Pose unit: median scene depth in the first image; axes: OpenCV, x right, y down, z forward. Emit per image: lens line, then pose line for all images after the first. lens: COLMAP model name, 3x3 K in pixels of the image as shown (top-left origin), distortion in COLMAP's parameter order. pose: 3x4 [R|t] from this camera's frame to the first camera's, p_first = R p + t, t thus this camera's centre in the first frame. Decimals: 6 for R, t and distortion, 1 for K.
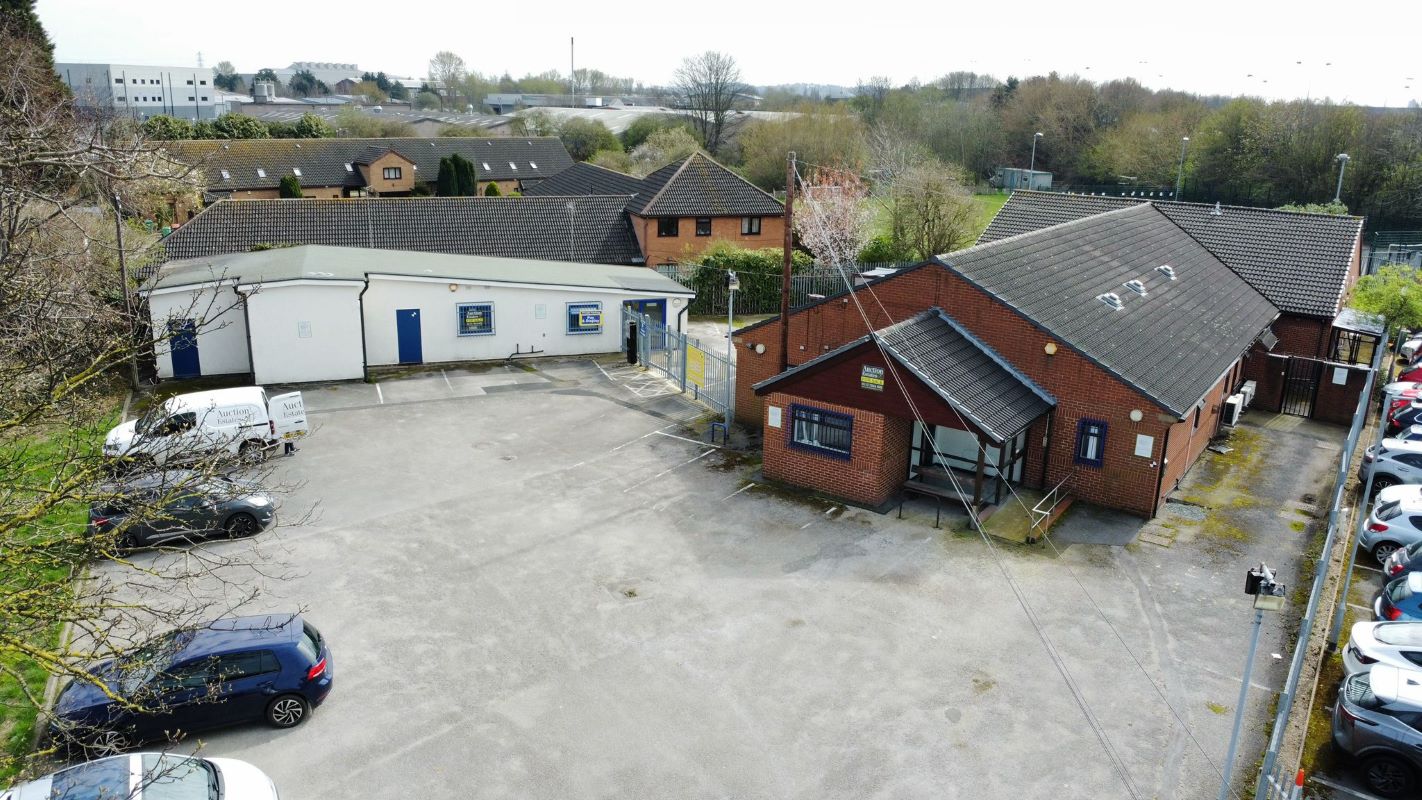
lens RADIAL K [[1041.1, 0, 711.0], [0, 1041.1, 400.0], [0, 0, 1]] dist [-0.005023, -0.002551]
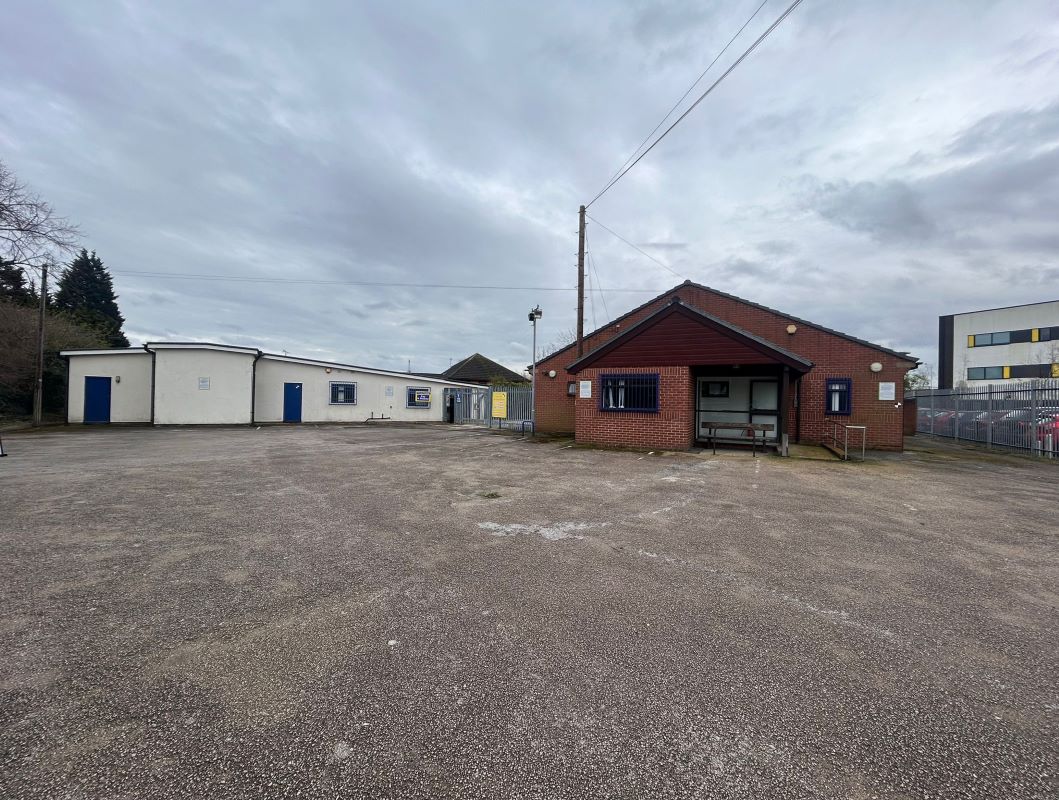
lens RADIAL K [[429.2, 0, 537.8], [0, 429.2, 397.6], [0, 0, 1]] dist [0.003853, 0.000076]
pose [[0.986541, -0.006011, 0.163402, -0.065080], [0.052824, 0.957456, -0.283702, 0.141909], [-0.154745, 0.288516, 0.944888, 0.467602]]
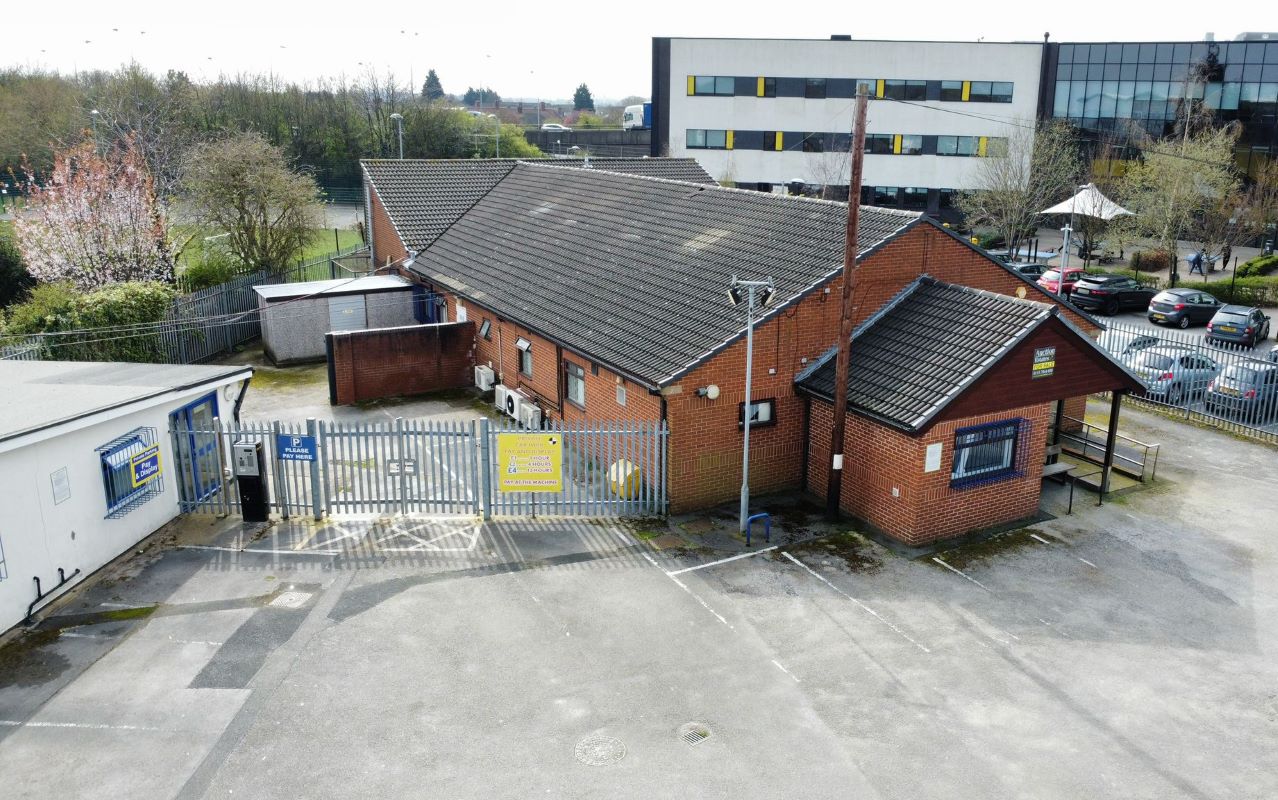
lens RADIAL K [[1027.2, 0, 710.5], [0, 1027.2, 401.8], [0, 0, 1]] dist [-0.023973, -0.005110]
pose [[0.391450, -0.264514, 0.881362, -0.525322], [0.247468, 0.952770, 0.176034, -0.157149], [-0.886299, 0.149201, 0.438421, 0.712048]]
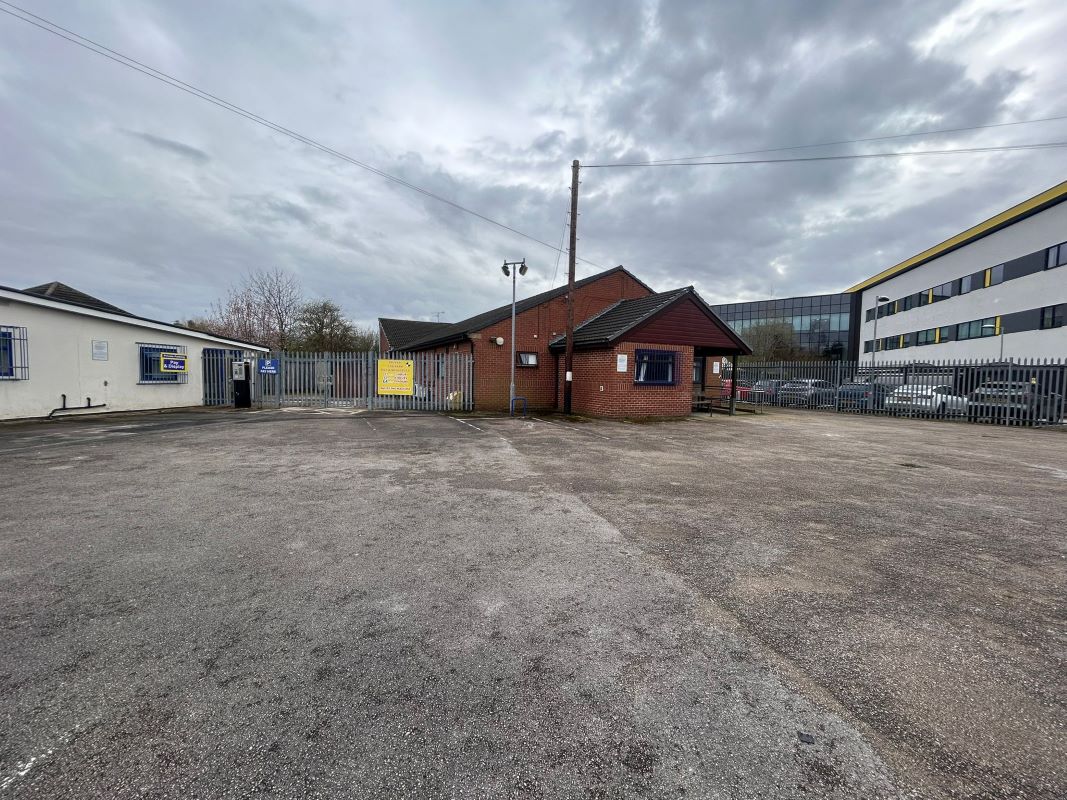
lens RADIAL K [[433.9, 0, 533.5], [0, 433.9, 400.0], [0, 0, 1]] dist [0.009524, 0.000005]
pose [[0.461392, -0.066586, 0.884694, -0.374239], [0.244430, 0.968128, -0.054612, 0.051670], [-0.852861, 0.241444, 0.462961, 0.749811]]
